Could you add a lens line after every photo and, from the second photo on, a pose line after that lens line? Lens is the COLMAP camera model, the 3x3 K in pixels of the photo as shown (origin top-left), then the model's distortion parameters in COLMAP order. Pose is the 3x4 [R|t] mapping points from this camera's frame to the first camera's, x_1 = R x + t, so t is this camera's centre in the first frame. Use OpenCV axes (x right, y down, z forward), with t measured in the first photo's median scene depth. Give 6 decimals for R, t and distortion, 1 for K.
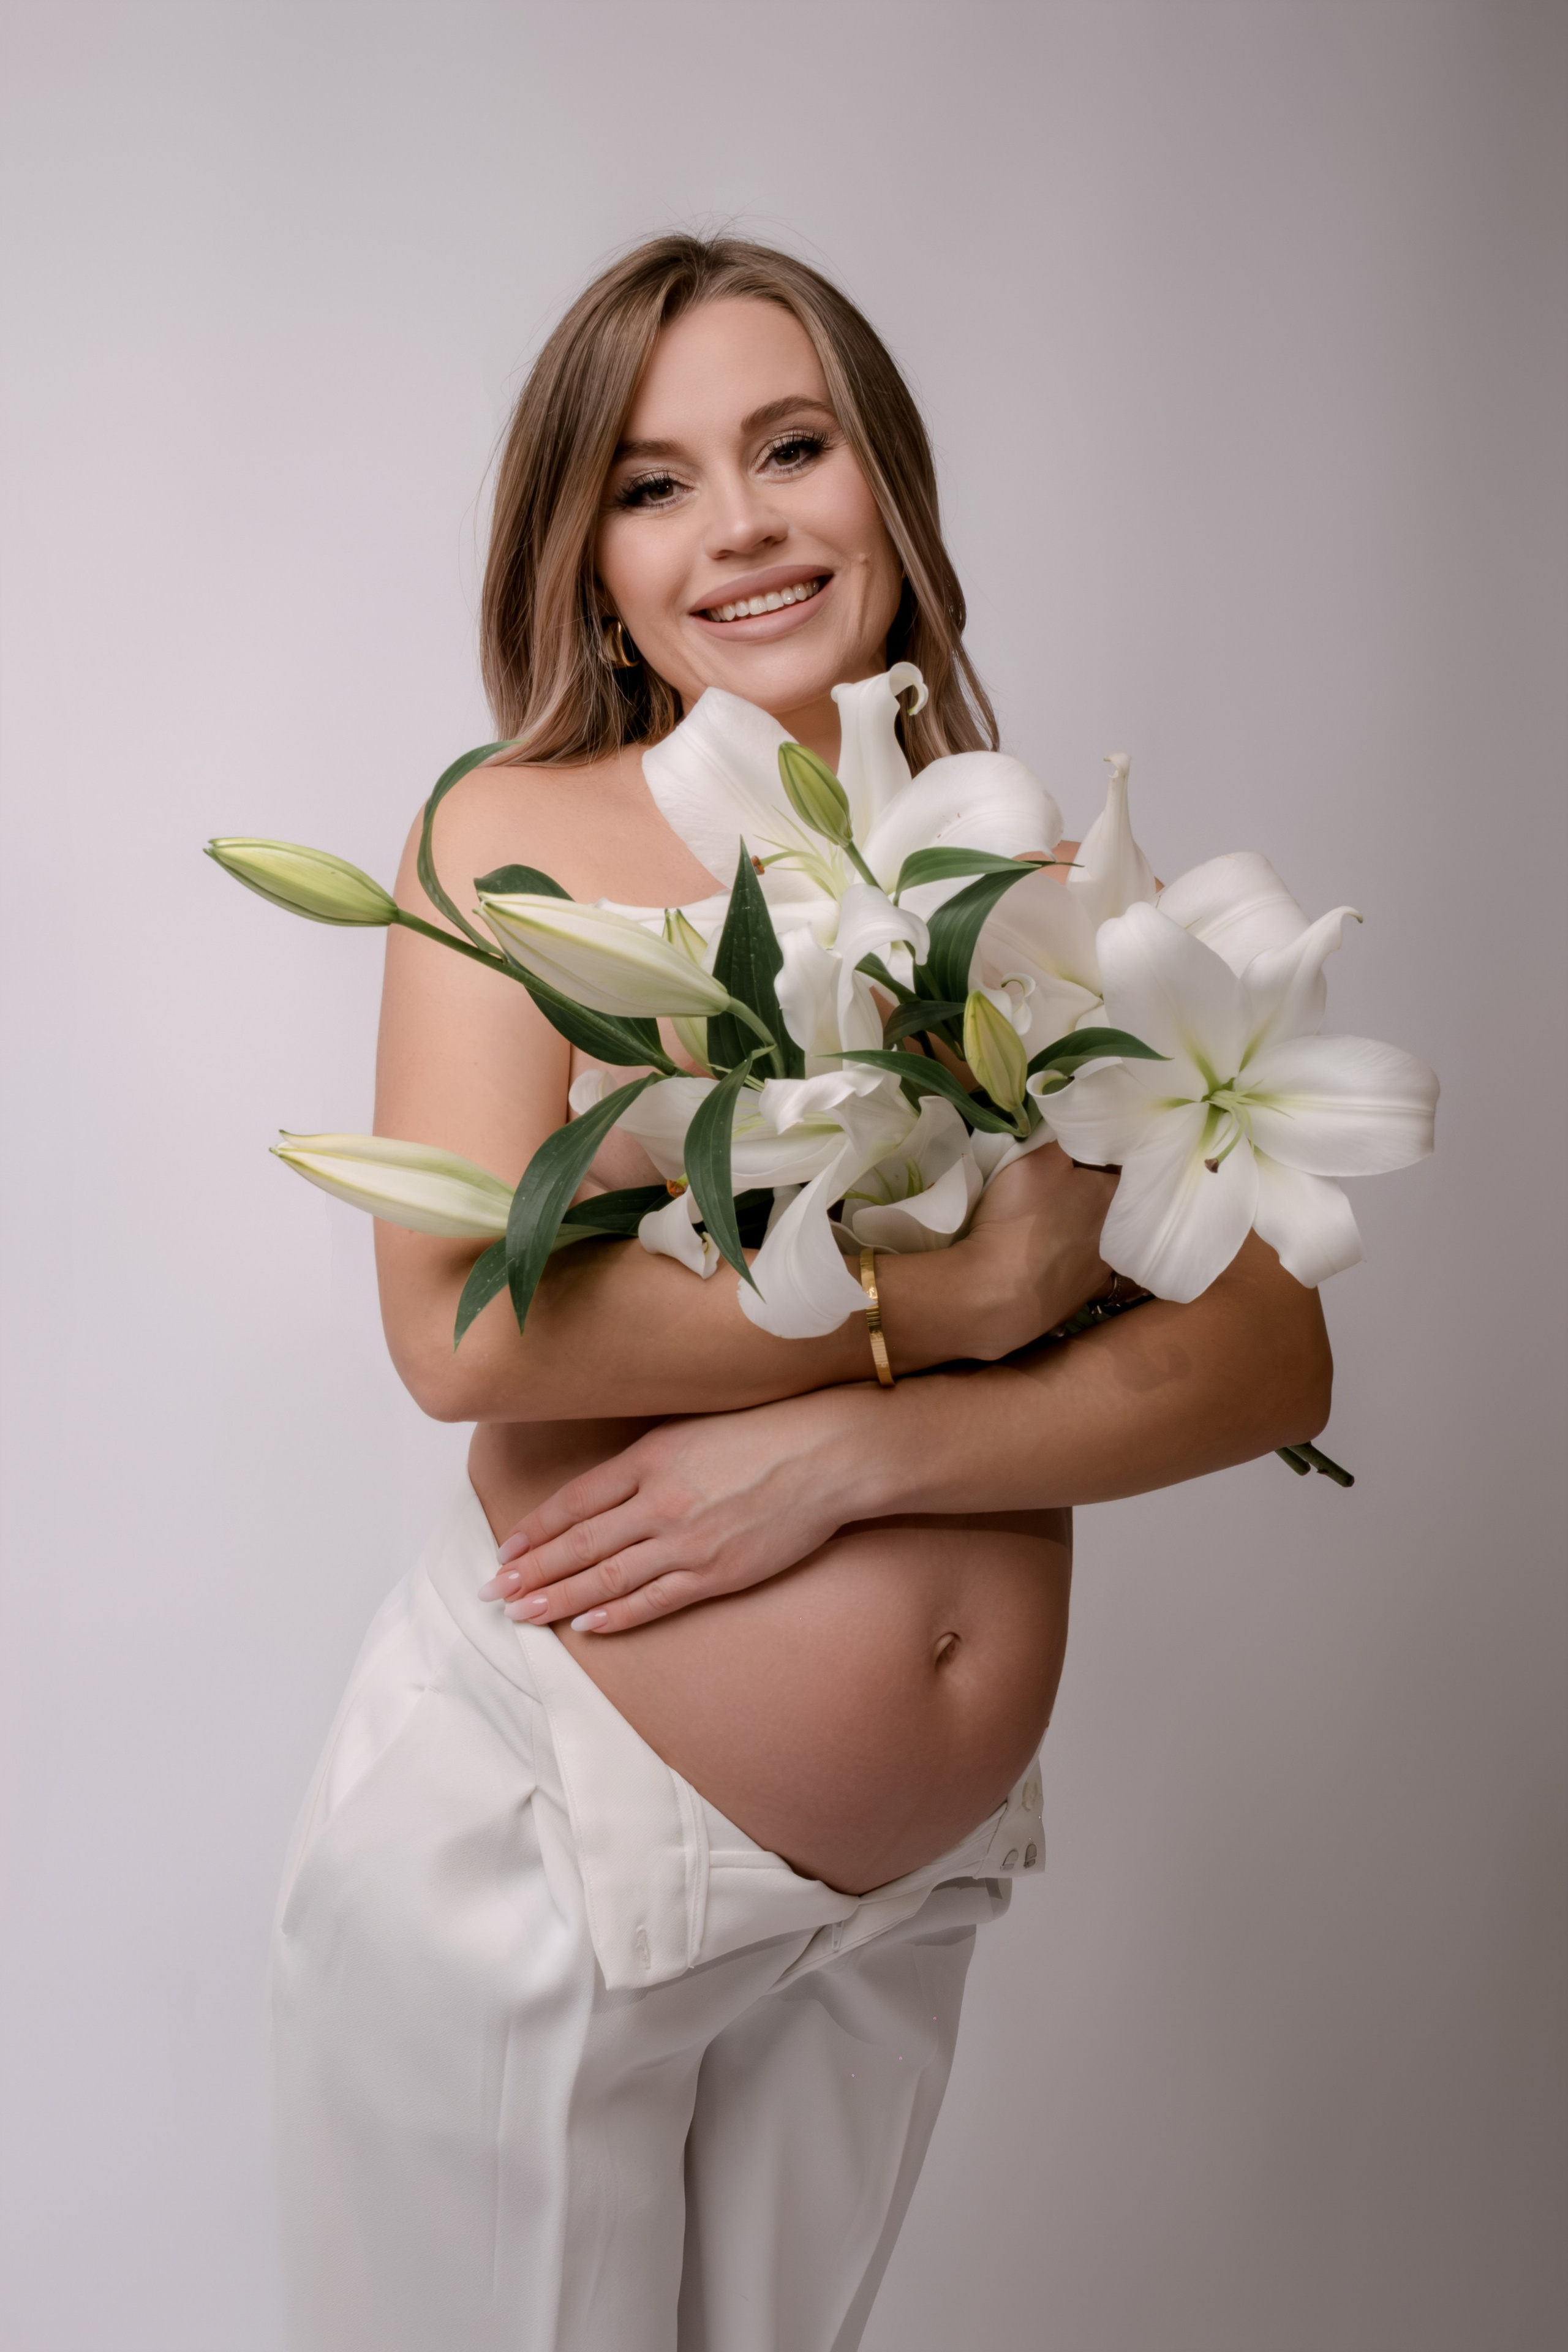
lens RADIAL K [[3170.2, 0, 780.7], [0, 3170.2, 1181.6], [0, 0, 1]] dist [0.125189, 0.000000]
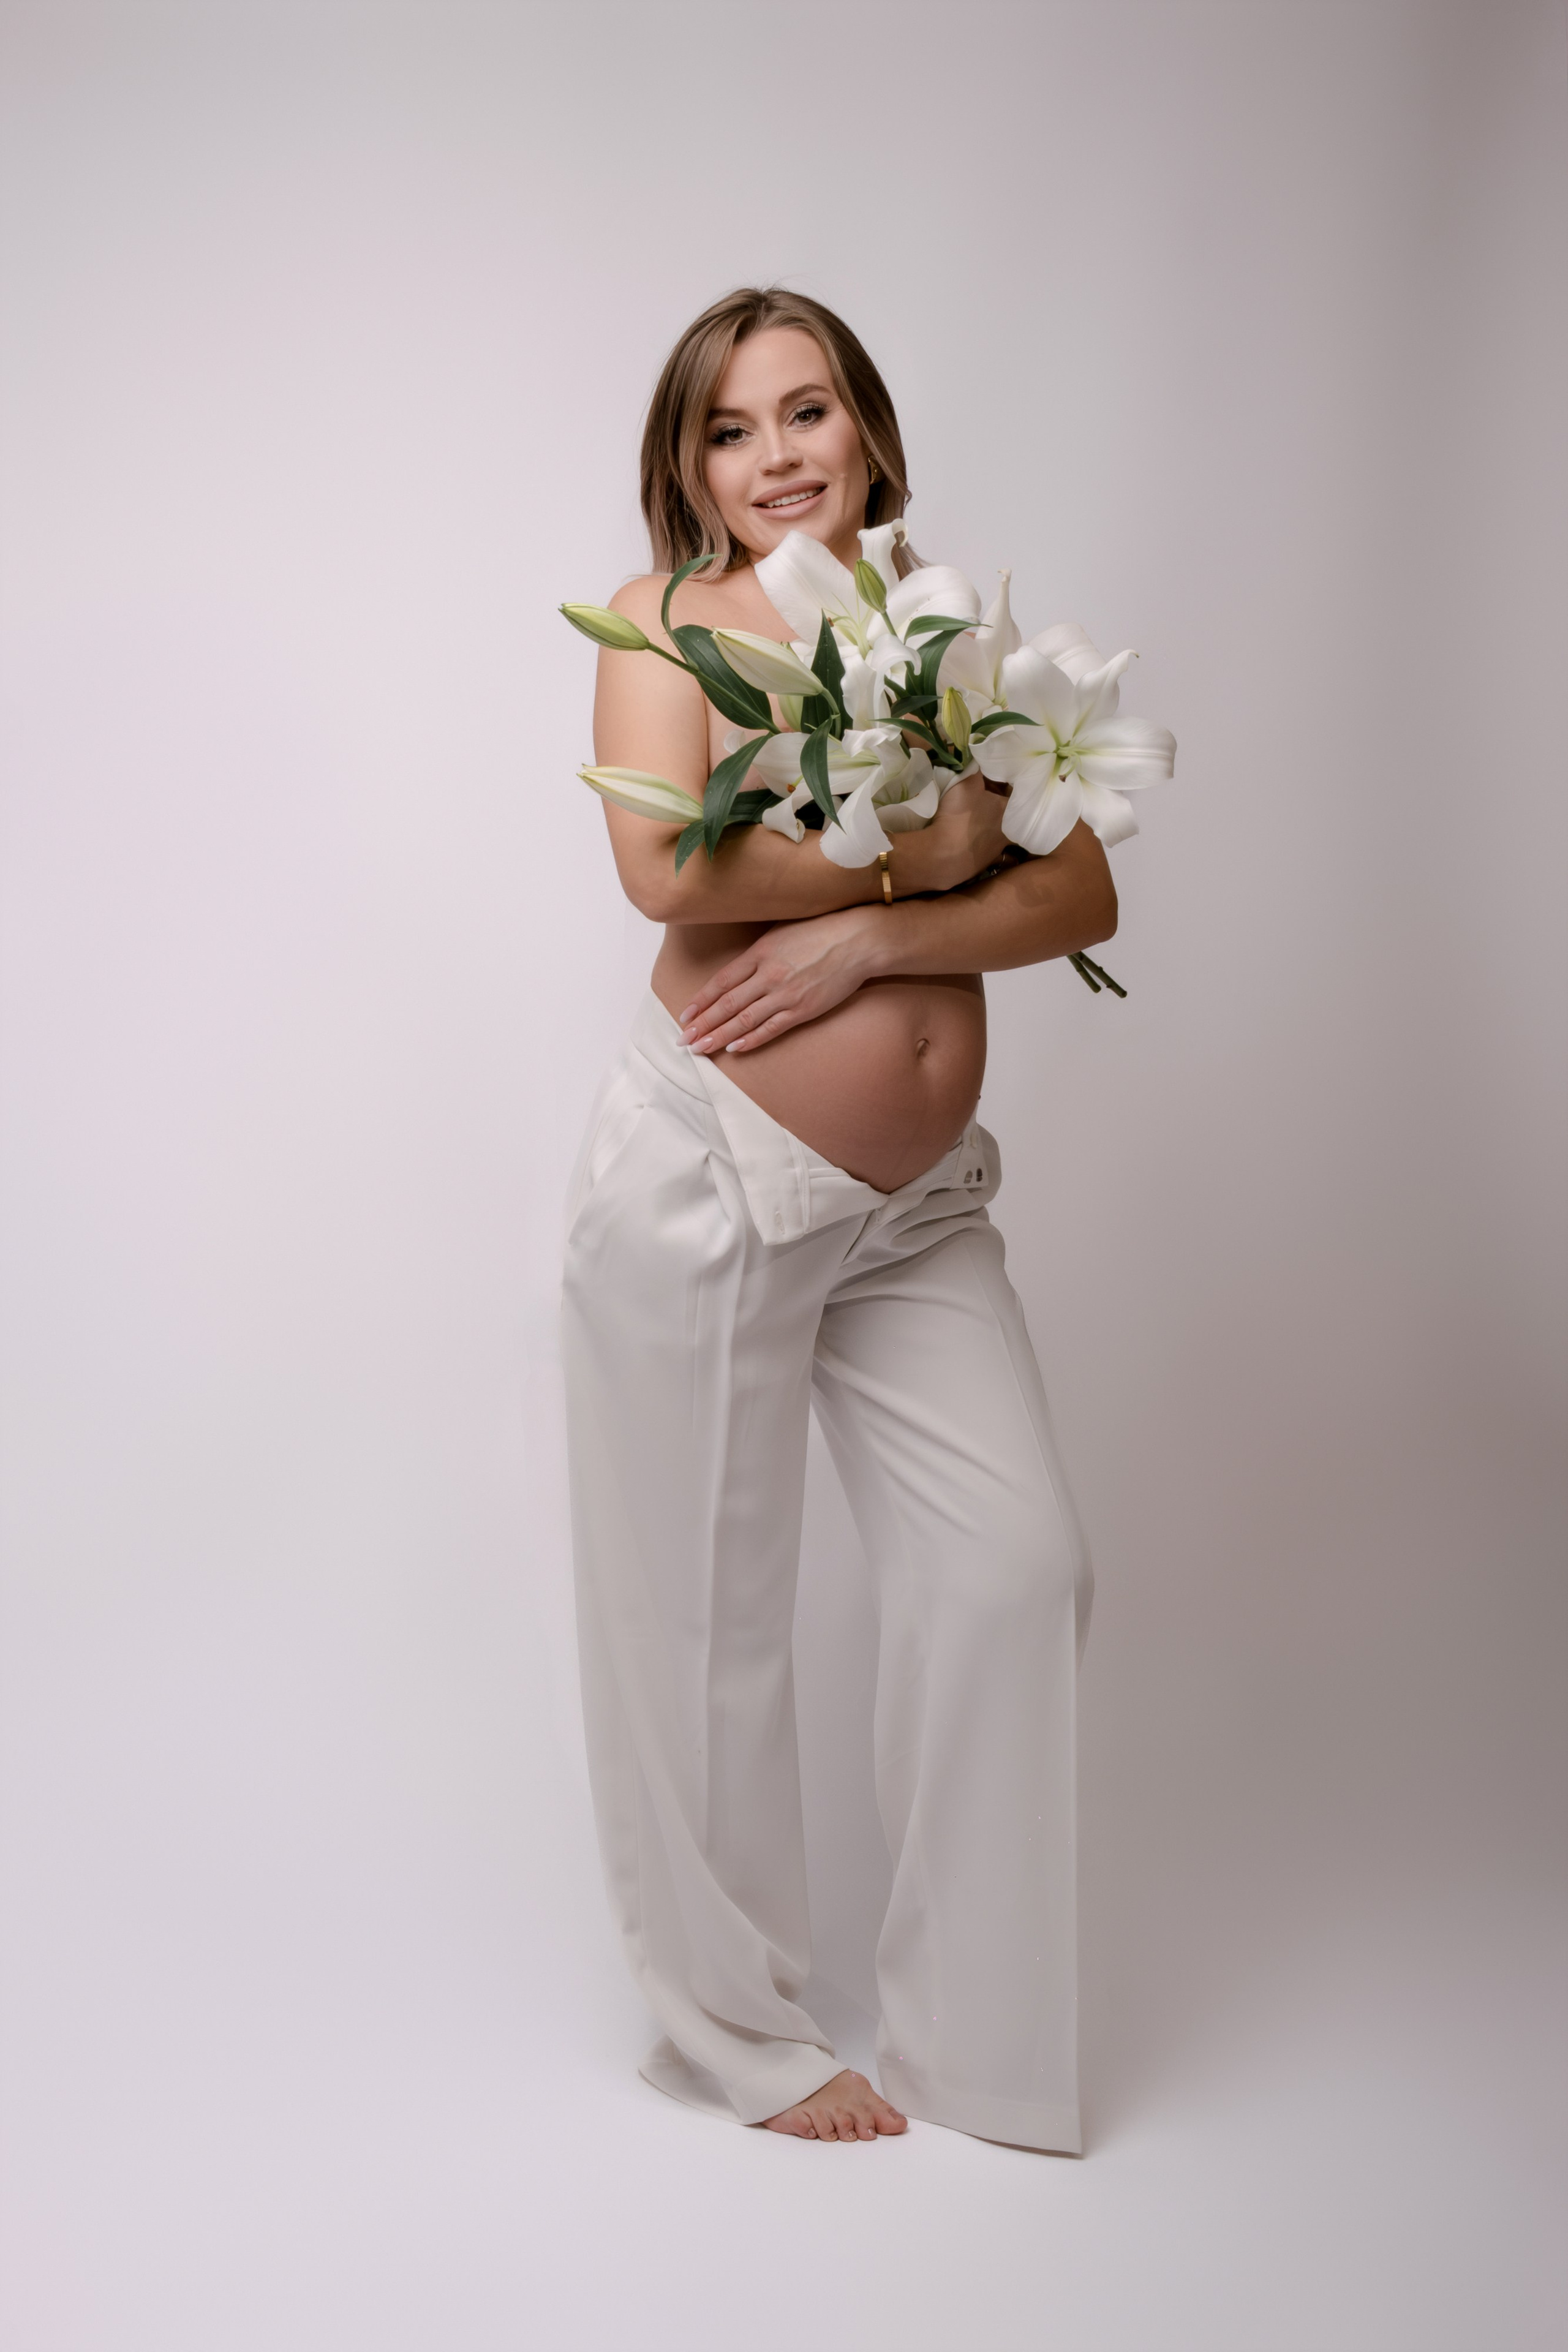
lens RADIAL K [[3170.2, 0, 784.9], [0, 3170.2, 1184.4], [0, 0, 1]] dist [0.125189, 0.000000]
pose [[0.994364, -0.016358, 0.104752, -0.232742], [0.016872, 0.999850, -0.004021, 0.239464], [-0.104670, 0.005765, 0.994490, -0.886224]]
